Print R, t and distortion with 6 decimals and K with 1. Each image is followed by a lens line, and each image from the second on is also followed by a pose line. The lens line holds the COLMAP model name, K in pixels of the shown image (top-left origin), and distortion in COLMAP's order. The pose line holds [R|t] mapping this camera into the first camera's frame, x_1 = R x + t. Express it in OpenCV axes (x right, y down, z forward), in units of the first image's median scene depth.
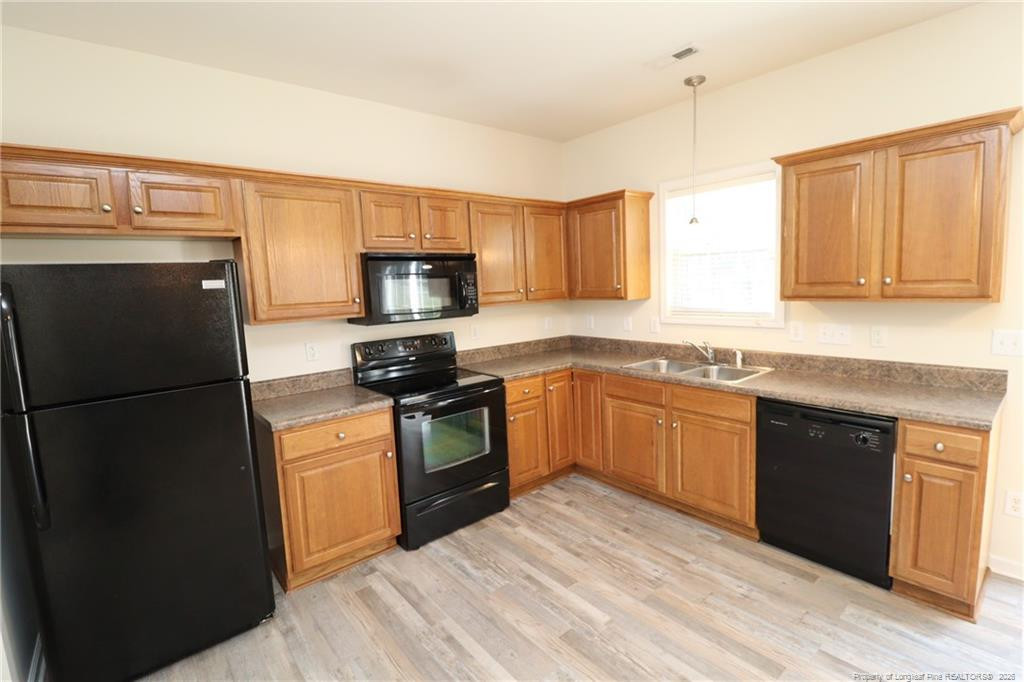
lens RADIAL K [[474.0, 0, 526.0], [0, 474.0, 332.6], [0, 0, 1]] dist [-0.005167, -0.006819]
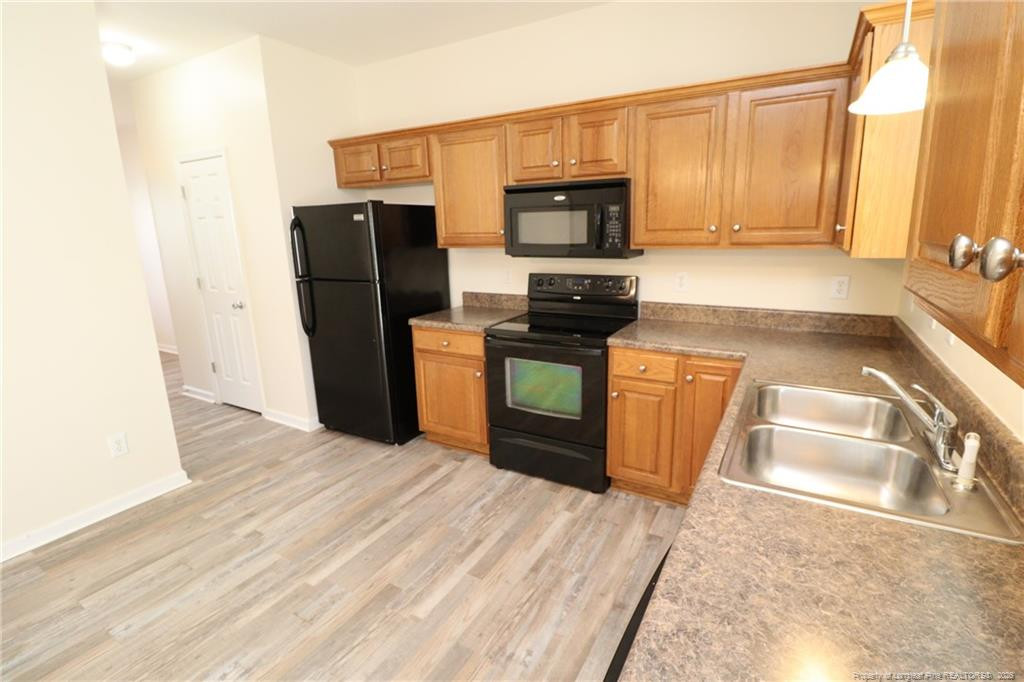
lens RADIAL K [[474.0, 0, 523.7], [0, 474.0, 335.0], [0, 0, 1]] dist [-0.005167, -0.006819]
pose [[0.341880, 0.243615, -0.907618, 0.638189], [-0.092081, 0.969851, 0.225634, -0.081442], [0.935221, 0.006435, 0.354005, 0.608339]]
